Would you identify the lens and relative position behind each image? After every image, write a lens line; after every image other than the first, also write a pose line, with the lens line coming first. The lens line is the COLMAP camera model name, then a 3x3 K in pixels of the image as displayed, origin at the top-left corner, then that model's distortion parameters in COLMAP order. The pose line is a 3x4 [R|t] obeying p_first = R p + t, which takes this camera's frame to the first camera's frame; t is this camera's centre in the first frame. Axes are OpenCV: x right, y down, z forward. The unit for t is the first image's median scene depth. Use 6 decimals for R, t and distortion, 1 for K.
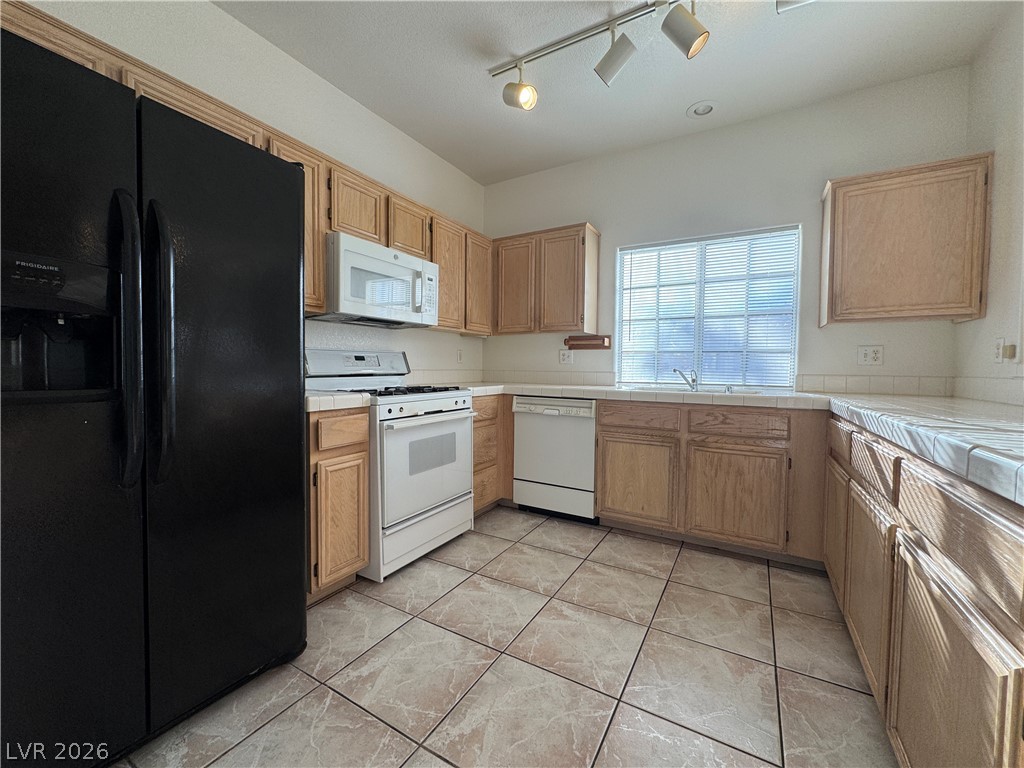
lens RADIAL K [[406.9, 0, 512.0], [0, 406.9, 384.0], [0, 0, 1]] dist [-0.006949, 0.000343]
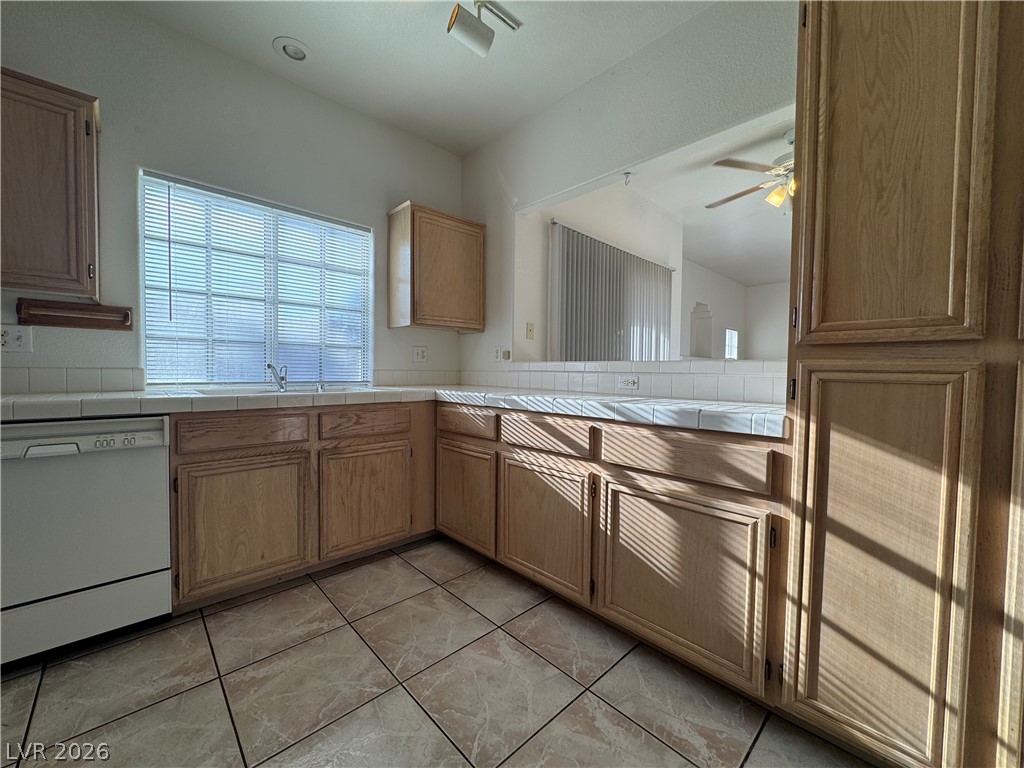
lens RADIAL K [[406.9, 0, 512.0], [0, 406.9, 384.0], [0, 0, 1]] dist [-0.006949, 0.000343]
pose [[0.284191, -0.040530, 0.957911, -0.250439], [0.029678, 0.998999, 0.033464, -0.012968], [-0.958308, 0.018918, 0.285109, 0.391859]]
